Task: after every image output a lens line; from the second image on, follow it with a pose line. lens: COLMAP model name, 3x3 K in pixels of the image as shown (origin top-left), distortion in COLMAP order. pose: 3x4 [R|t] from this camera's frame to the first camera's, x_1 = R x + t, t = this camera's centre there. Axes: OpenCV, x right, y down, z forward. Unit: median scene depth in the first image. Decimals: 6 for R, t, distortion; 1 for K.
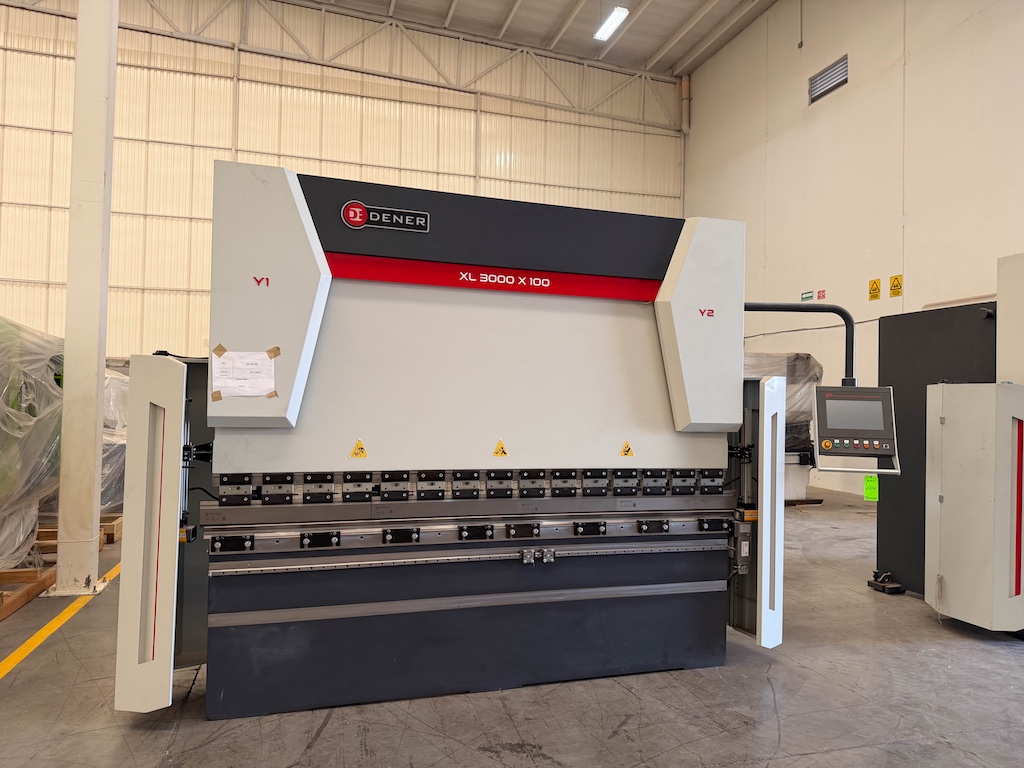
lens RADIAL K [[700.2, 0, 512.0], [0, 700.2, 384.0], [0, 0, 1]] dist [0.086303, -0.149225]
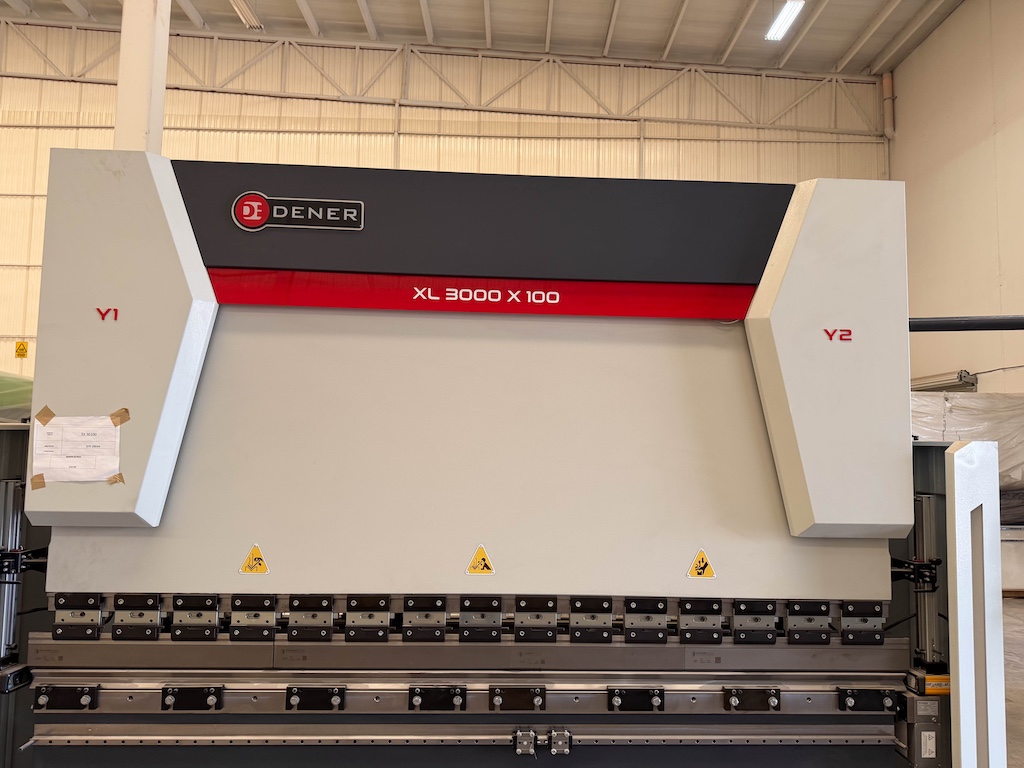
lens RADIAL K [[715.7, 0, 527.0], [0, 715.7, 386.8], [0, 0, 1]] dist [-0.000315, -0.006122]
pose [[0.965784, -0.023203, -0.258309, 0.173715], [0.006985, 0.997956, -0.063526, -0.021247], [0.259255, 0.059549, 0.963971, 0.345945]]
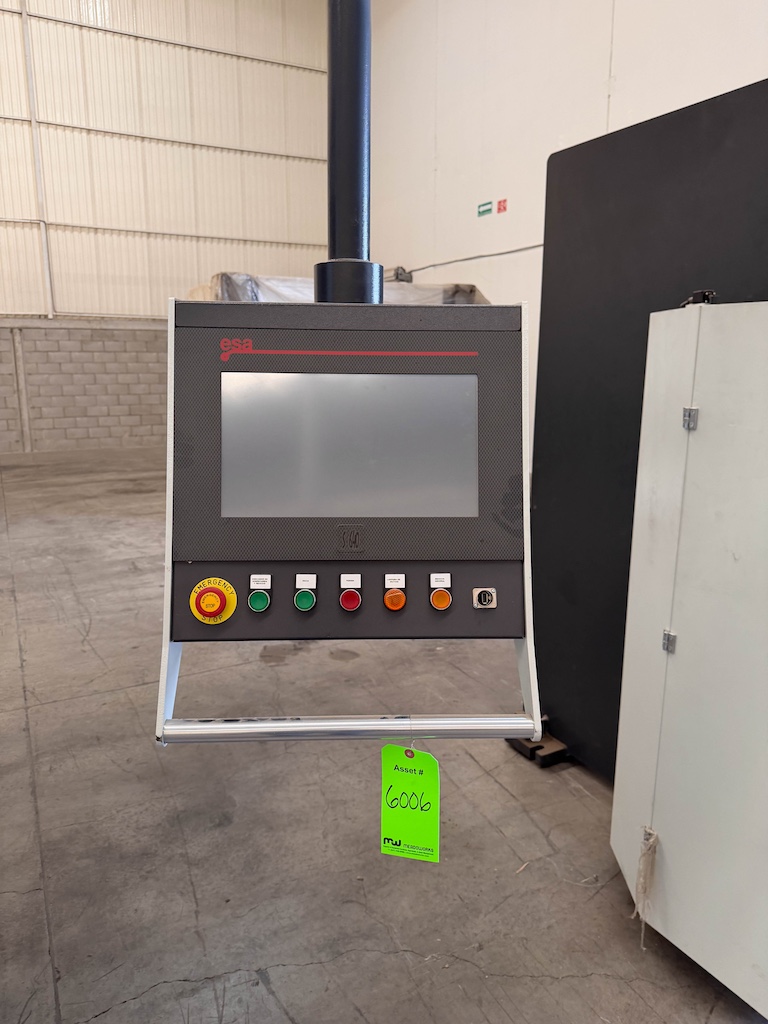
lens RADIAL K [[715.7, 0, 384.0], [0, 715.7, 512.0], [0, 0, 1]] dist [-0.000315, -0.006122]
pose [[0.975526, -0.064499, 0.210210, 0.701327], [0.013271, 0.971538, 0.236512, 0.022241], [-0.219482, -0.227934, 0.948617, 1.250971]]
